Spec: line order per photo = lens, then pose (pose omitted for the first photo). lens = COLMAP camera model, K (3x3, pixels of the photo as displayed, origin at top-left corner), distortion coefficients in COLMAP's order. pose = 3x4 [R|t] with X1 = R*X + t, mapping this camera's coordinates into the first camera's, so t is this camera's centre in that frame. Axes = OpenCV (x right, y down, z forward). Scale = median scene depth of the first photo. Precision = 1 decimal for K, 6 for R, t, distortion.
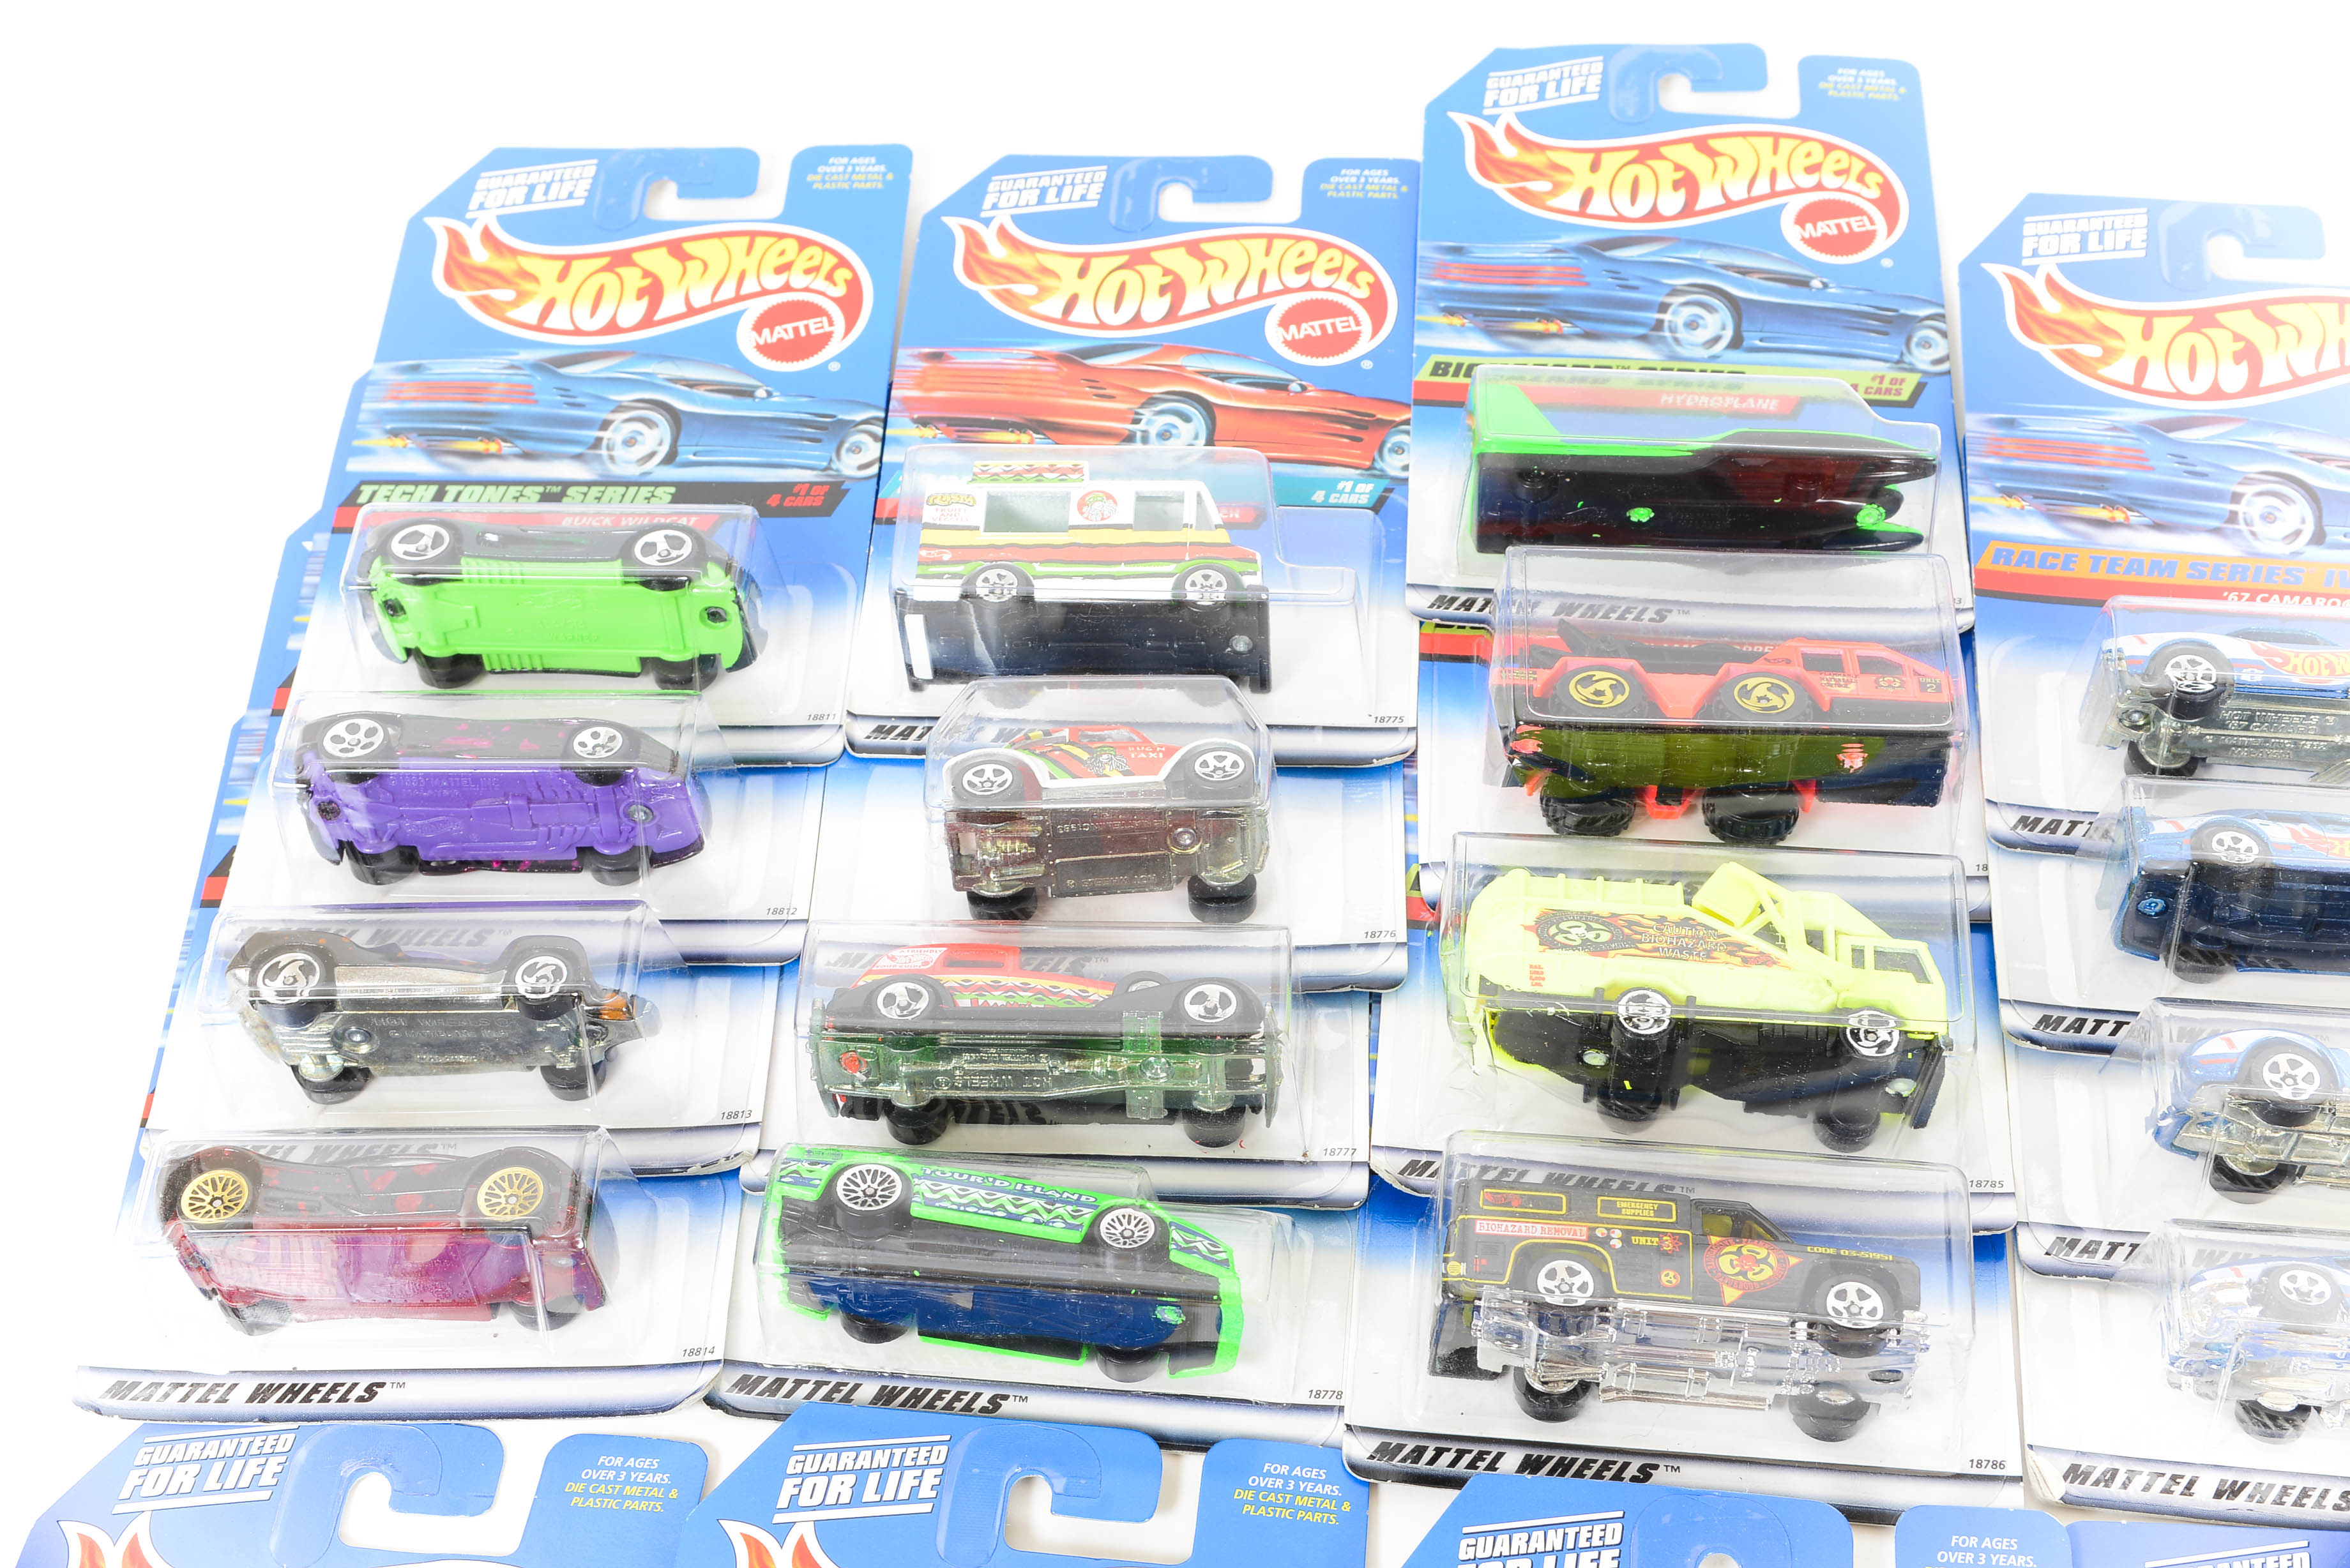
lens RADIAL K [[3149.9, 0, 1175.6], [0, 3149.9, 789.3], [0, 0, 1]] dist [0.033527, 0.000000]
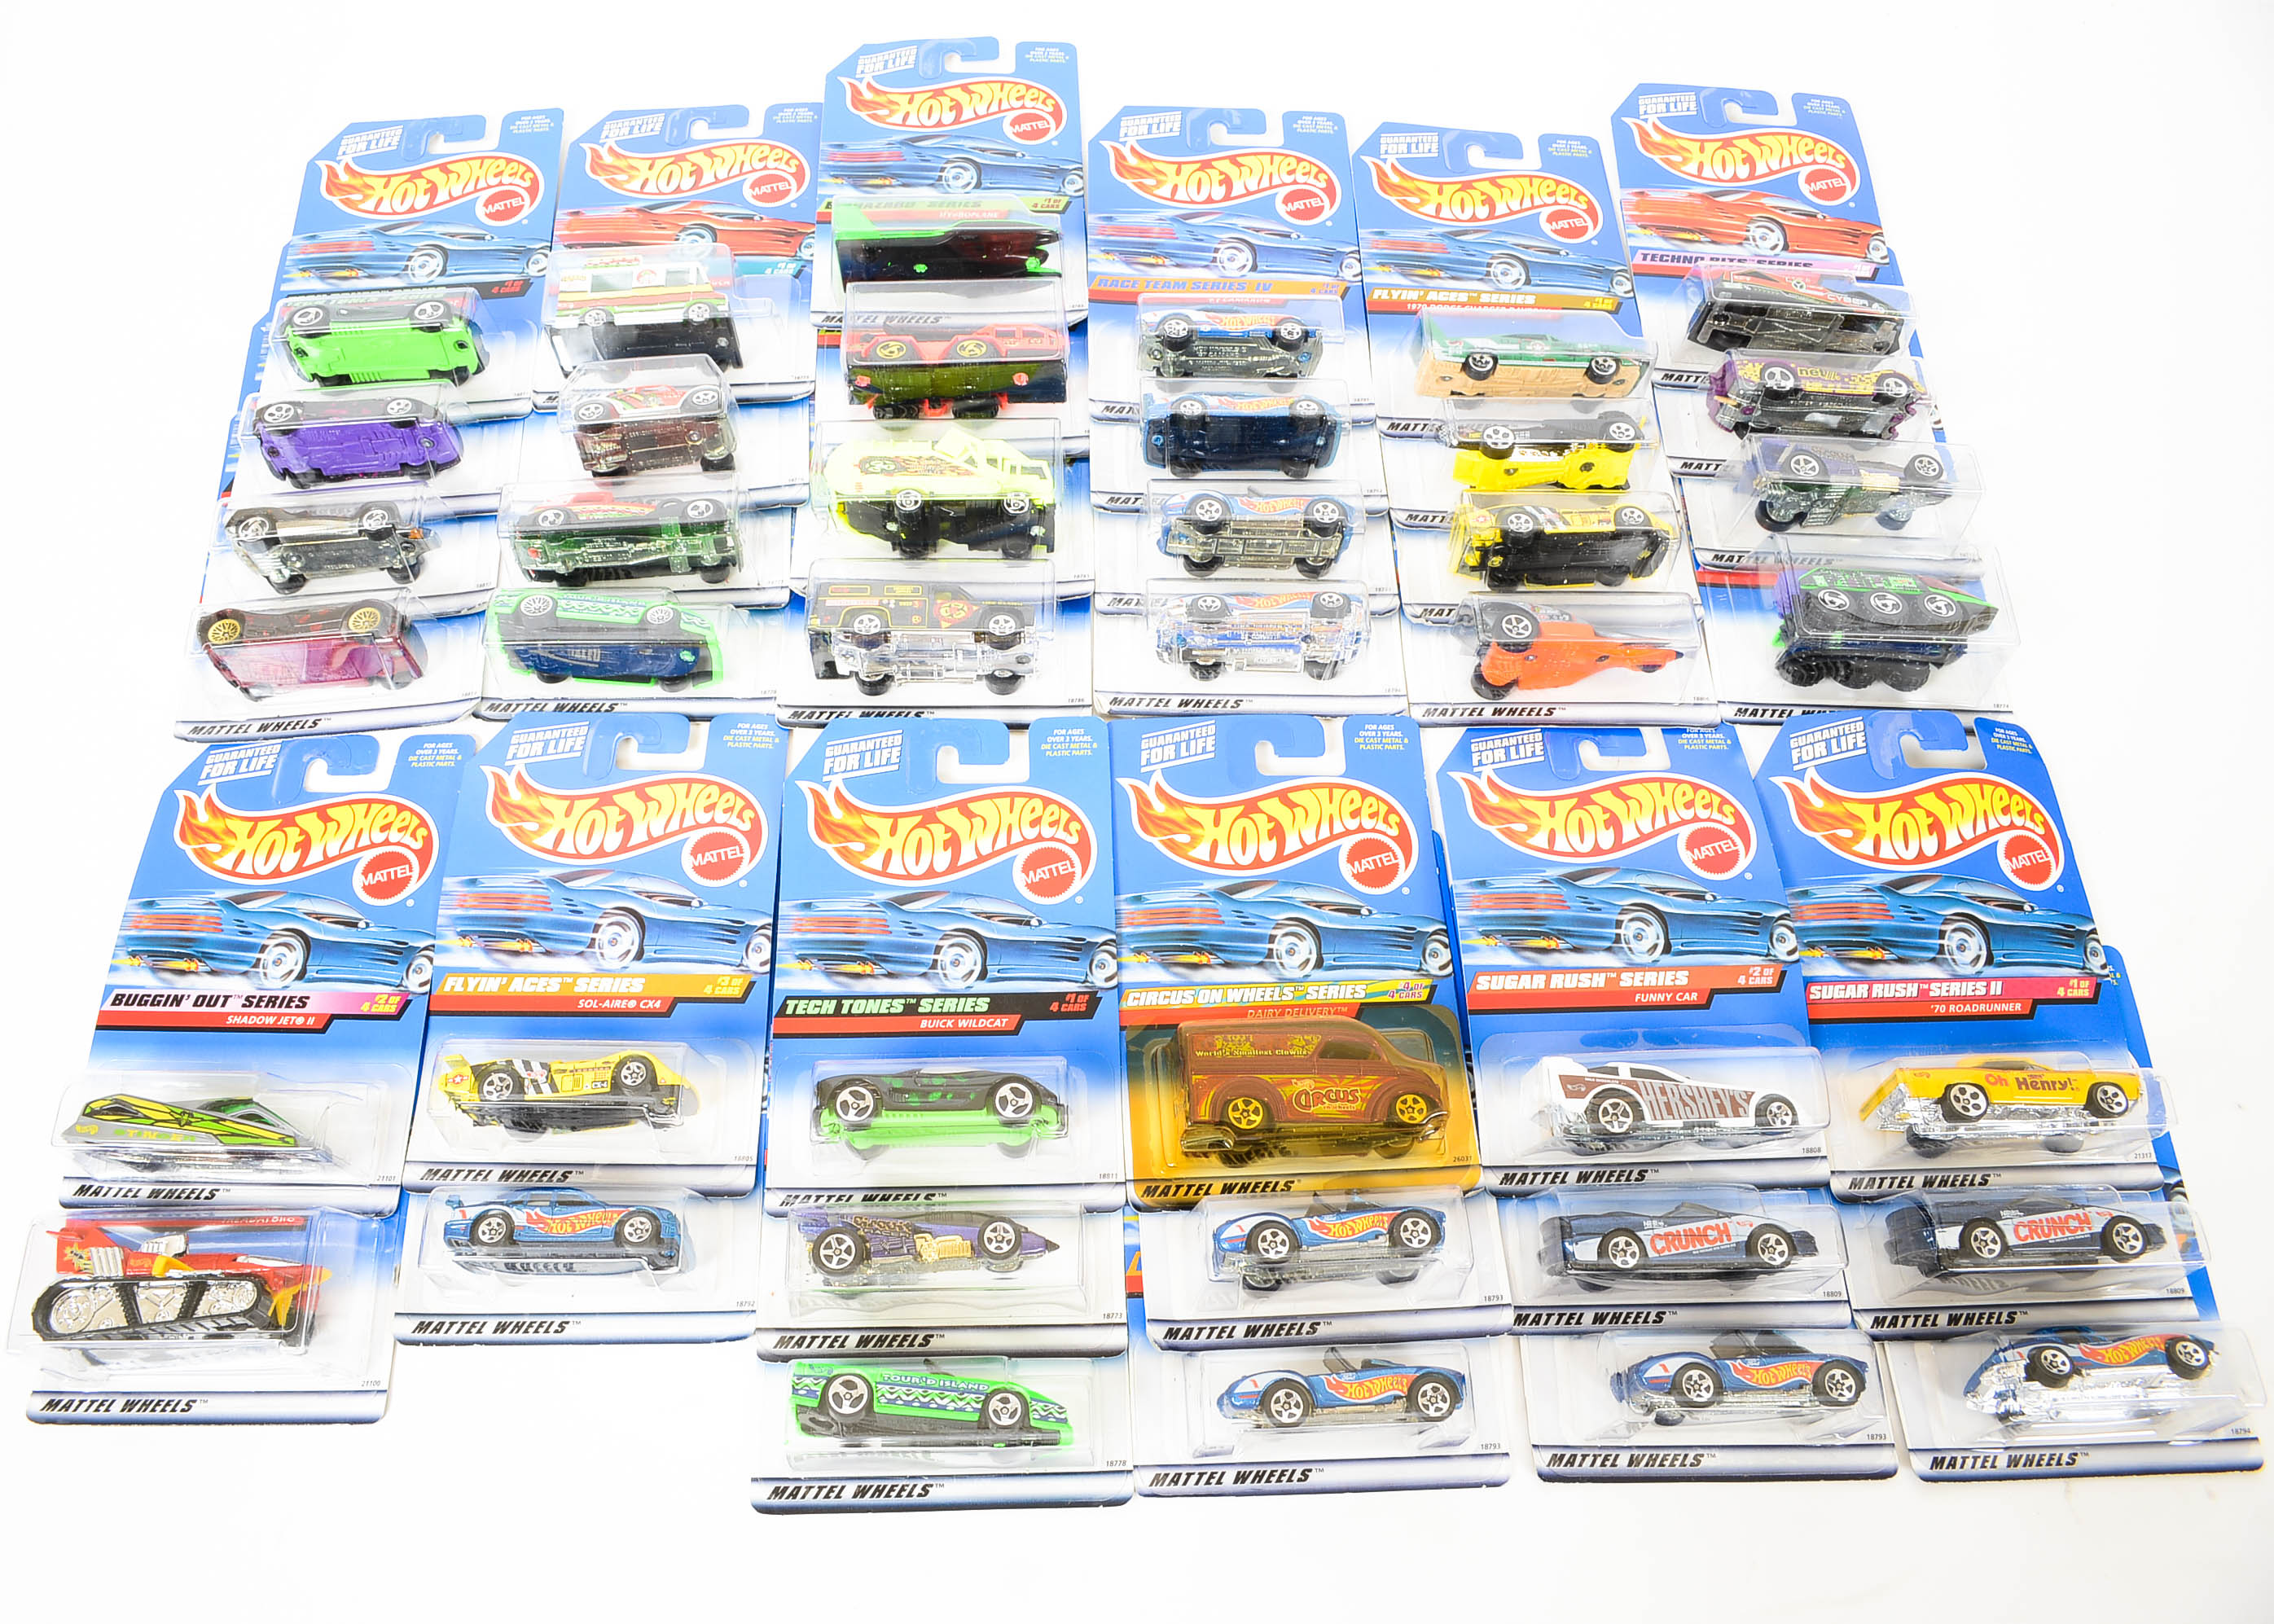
lens RADIAL K [[1678.0, 0, 1063.5], [0, 1678.0, 815.1], [0, 0, 1]] dist [-0.089759, 0.022206]
pose [[0.994050, -0.071811, 0.081907, 0.134693], [0.056742, 0.983219, 0.173381, 0.083280], [-0.092983, -0.167702, 0.981443, -0.118780]]
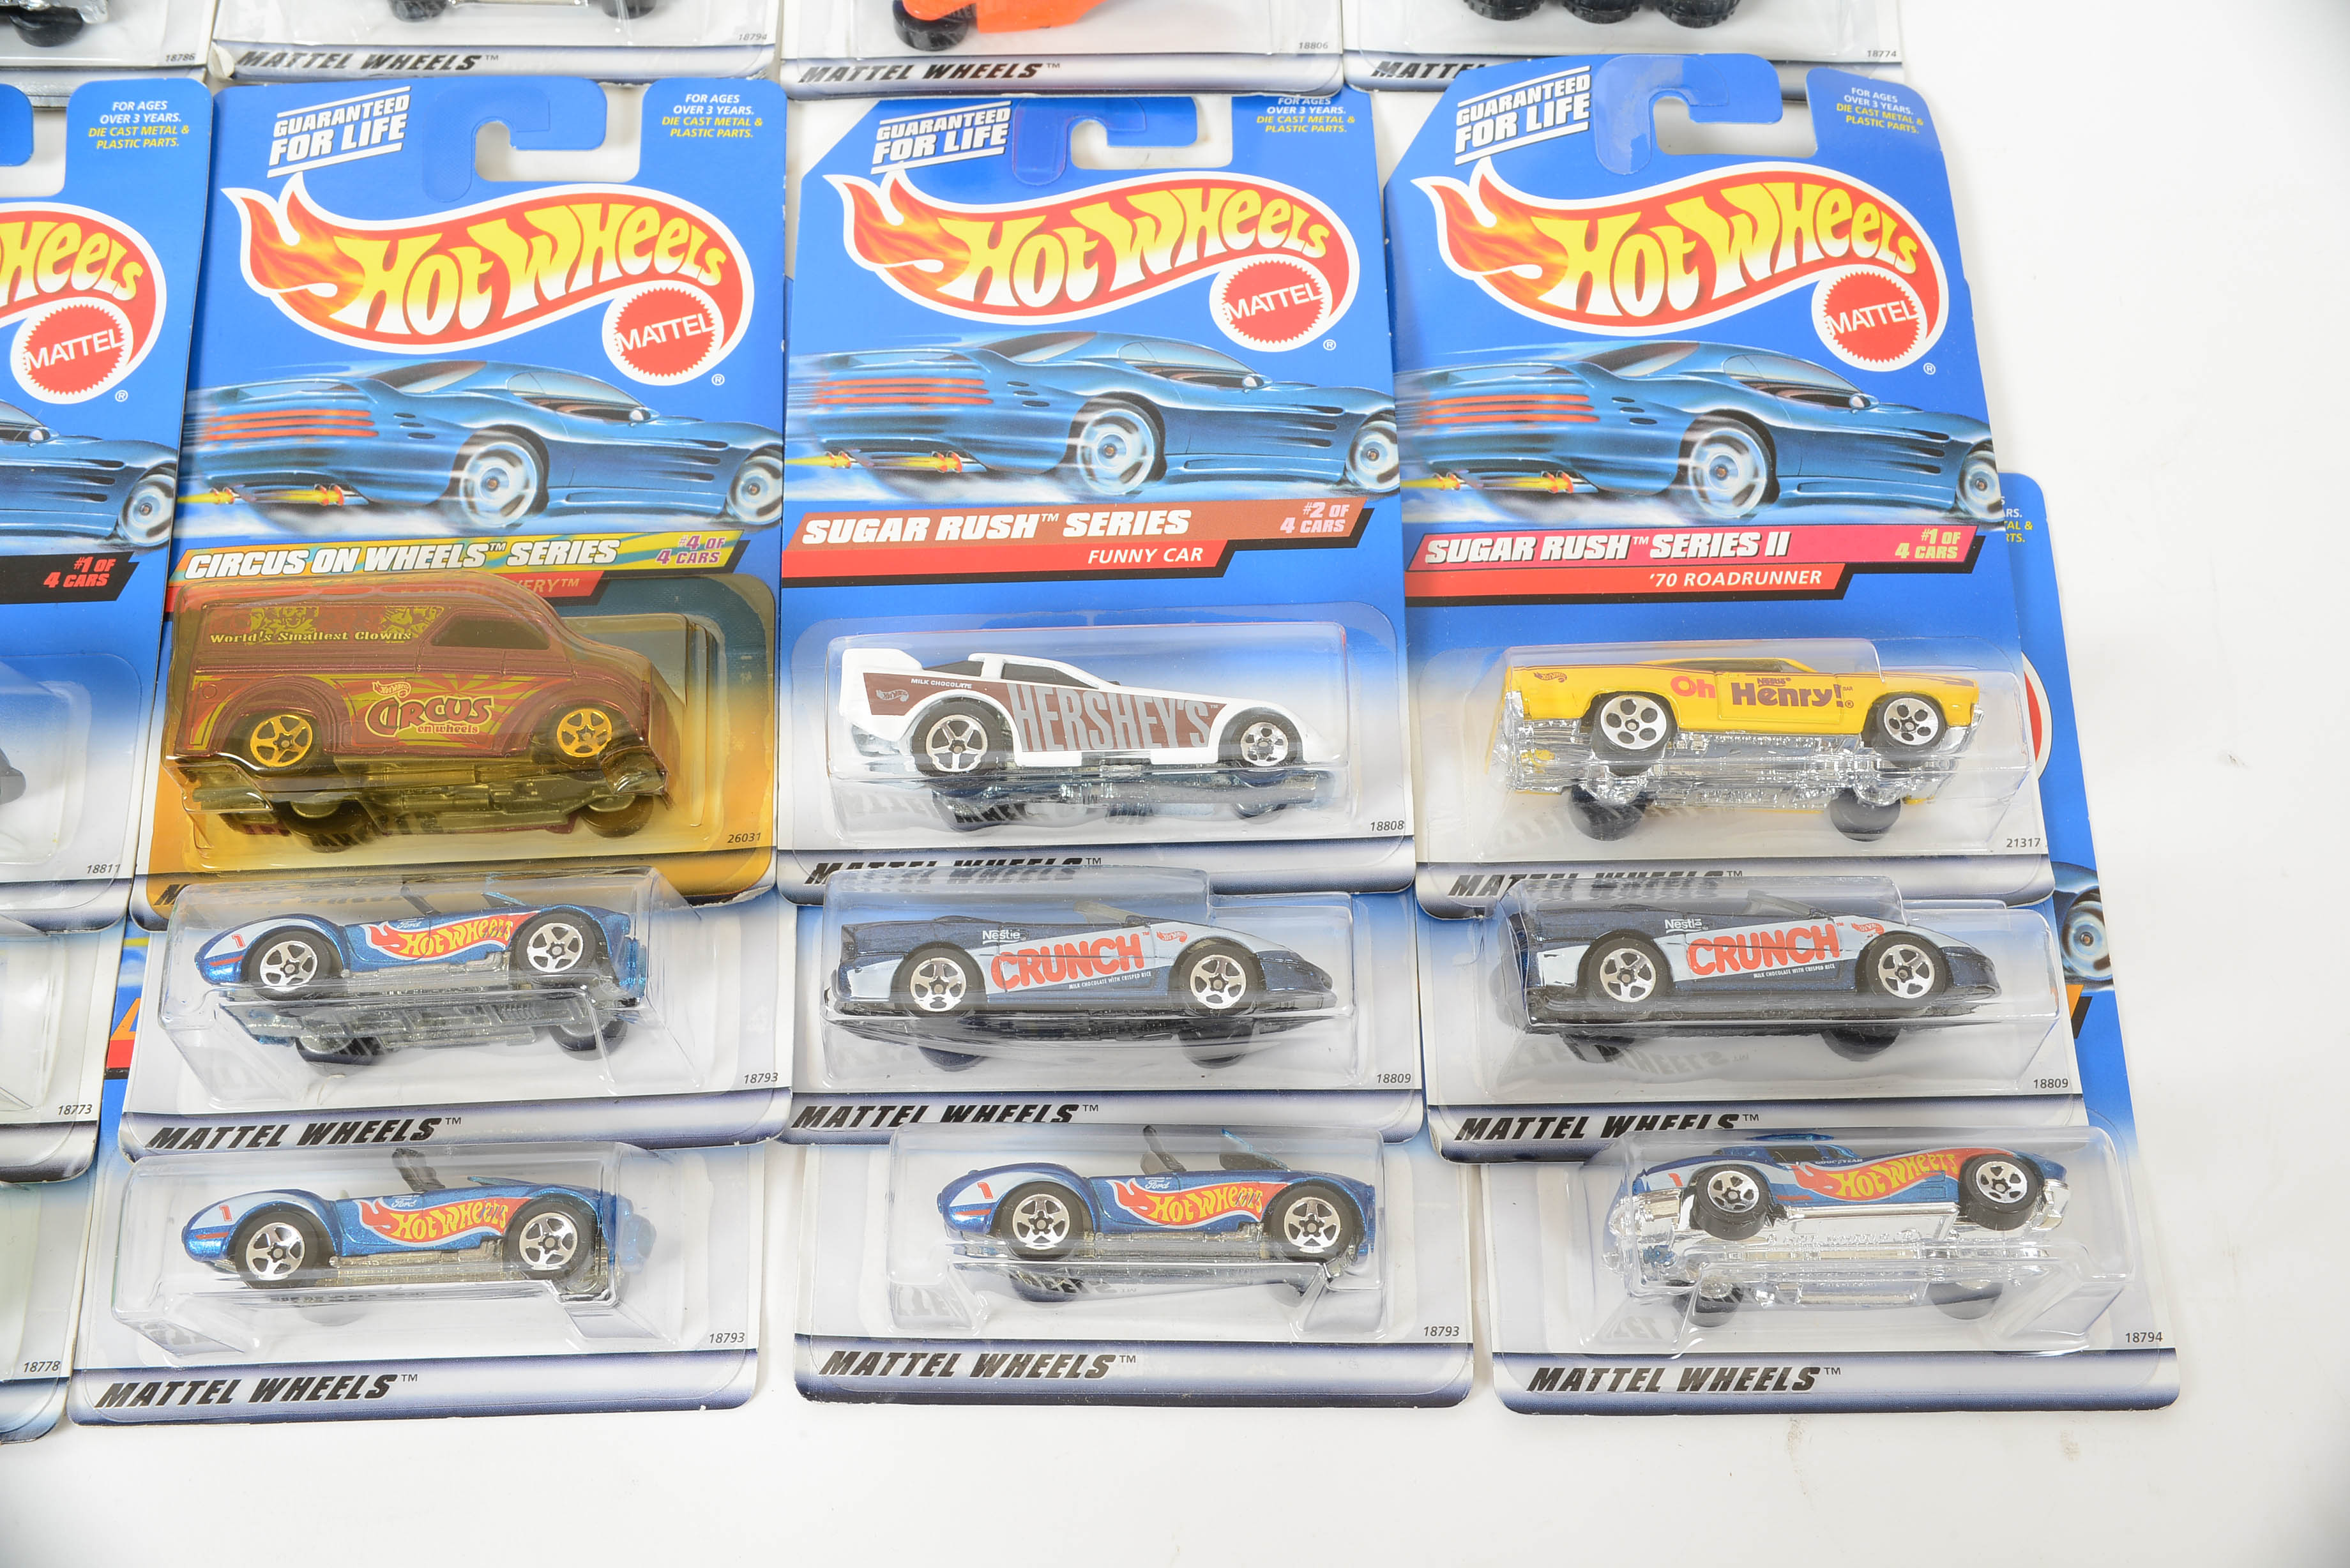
lens RADIAL K [[2522.9, 0, 1159.1], [0, 2522.9, 781.3], [0, 0, 1]] dist [0.002882, 0.000000]
pose [[0.993223, -0.086237, 0.077922, 0.477276], [0.063025, 0.962919, 0.262326, 0.226267], [-0.097655, -0.255637, 0.961828, -0.028093]]
